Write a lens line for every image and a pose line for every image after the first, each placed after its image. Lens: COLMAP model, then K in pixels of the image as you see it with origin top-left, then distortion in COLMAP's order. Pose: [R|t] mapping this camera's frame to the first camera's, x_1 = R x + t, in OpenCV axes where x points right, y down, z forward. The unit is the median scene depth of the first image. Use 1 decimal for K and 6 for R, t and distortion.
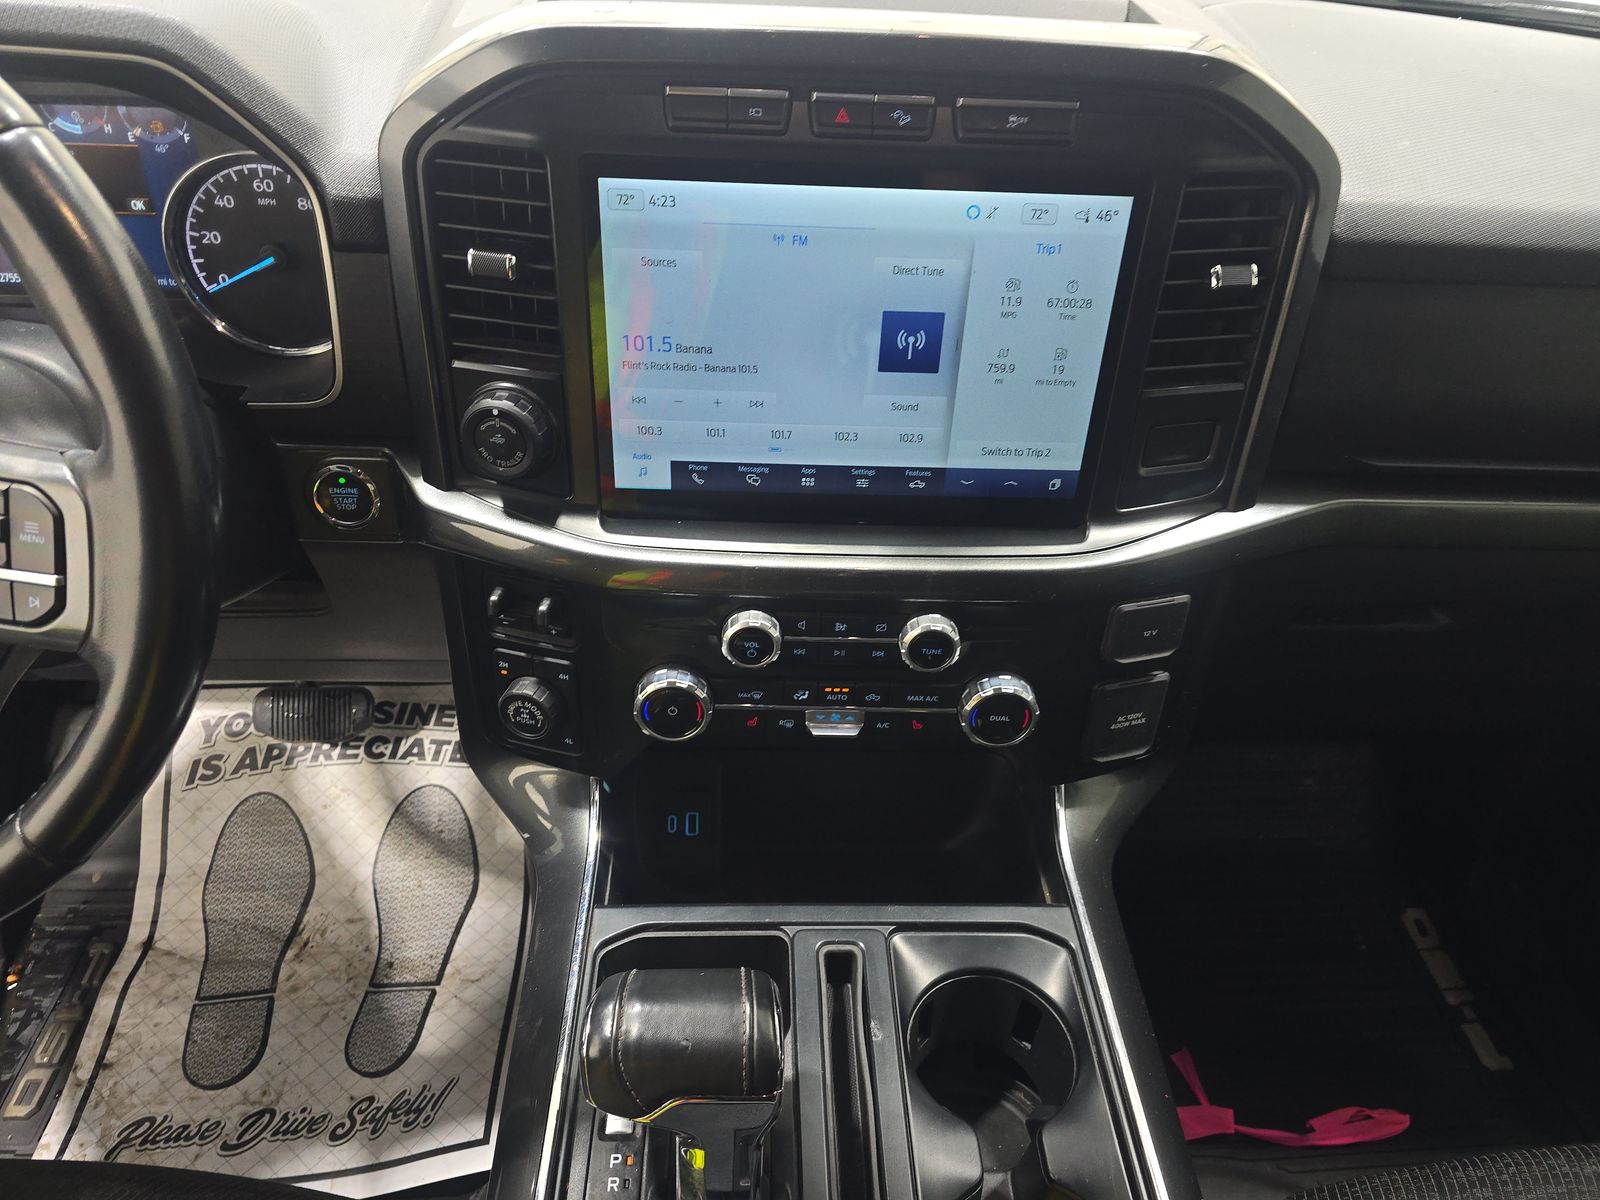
lens RADIAL K [[1062.0, 0, 800.0], [0, 1062.0, 600.0], [0, 0, 1]] dist [0.058911, -0.073754]
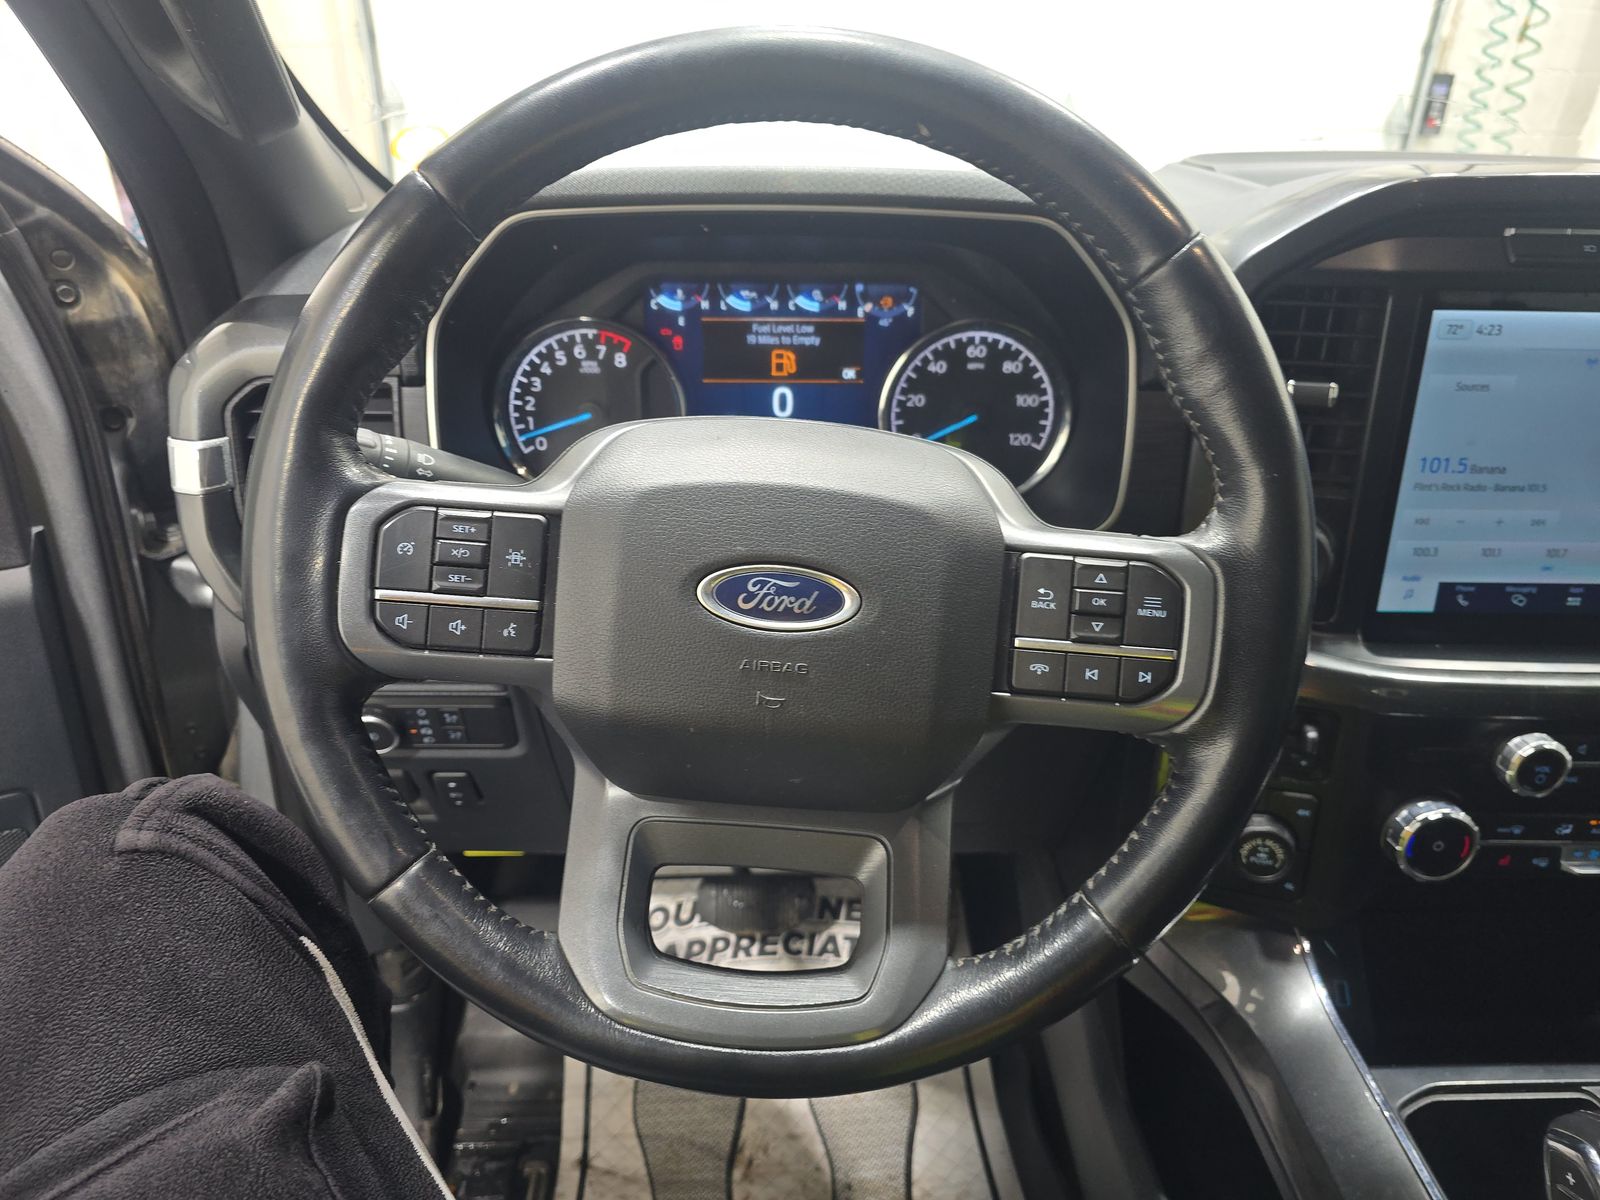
lens RADIAL K [[1070.9, 0, 800.0], [0, 1070.9, 600.0], [0, 0, 1]] dist [0.008521, -0.004671]
pose [[0.999134, -0.020139, -0.036410, -0.641039], [0.011483, 0.974541, -0.223915, 0.097510], [0.039992, 0.223303, 0.973928, -0.002974]]
